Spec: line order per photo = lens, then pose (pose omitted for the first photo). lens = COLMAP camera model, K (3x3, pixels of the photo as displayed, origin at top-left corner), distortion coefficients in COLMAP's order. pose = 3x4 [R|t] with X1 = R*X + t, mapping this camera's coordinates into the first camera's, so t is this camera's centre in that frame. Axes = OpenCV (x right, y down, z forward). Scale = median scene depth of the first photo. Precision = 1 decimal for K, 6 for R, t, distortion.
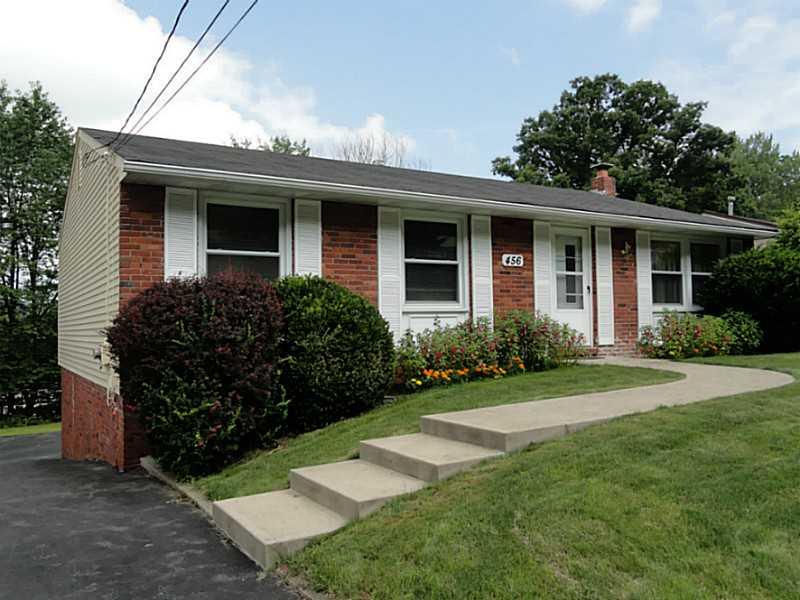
lens RADIAL K [[653.0, 0, 400.4], [0, 653.0, 301.4], [0, 0, 1]] dist [-0.004503, -0.000558]
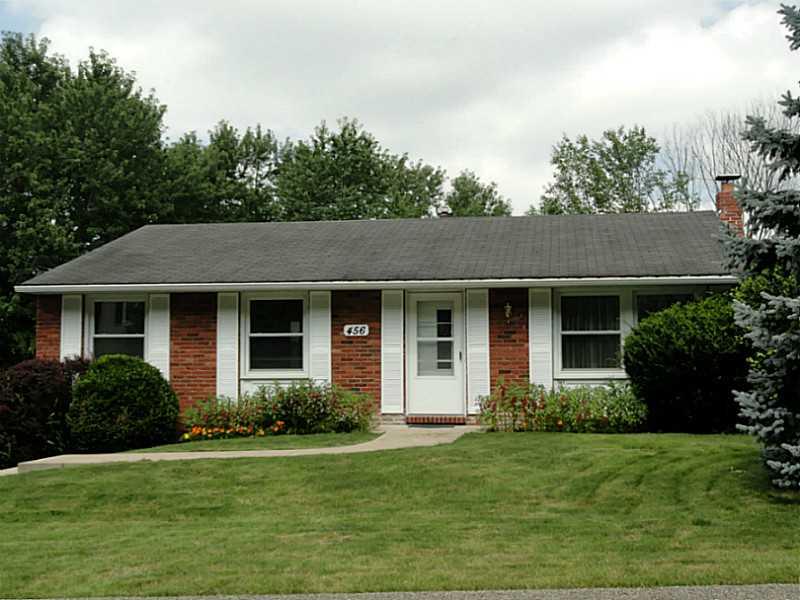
lens RADIAL K [[975.9, 0, 399.7], [0, 975.9, 299.5], [0, 0, 1]] dist [0.004766, 0.000000]
pose [[0.794031, -0.040792, -0.606507, 1.213830], [0.013279, 0.998672, -0.049783, -0.033462], [0.607732, 0.031476, 0.793518, -0.222887]]
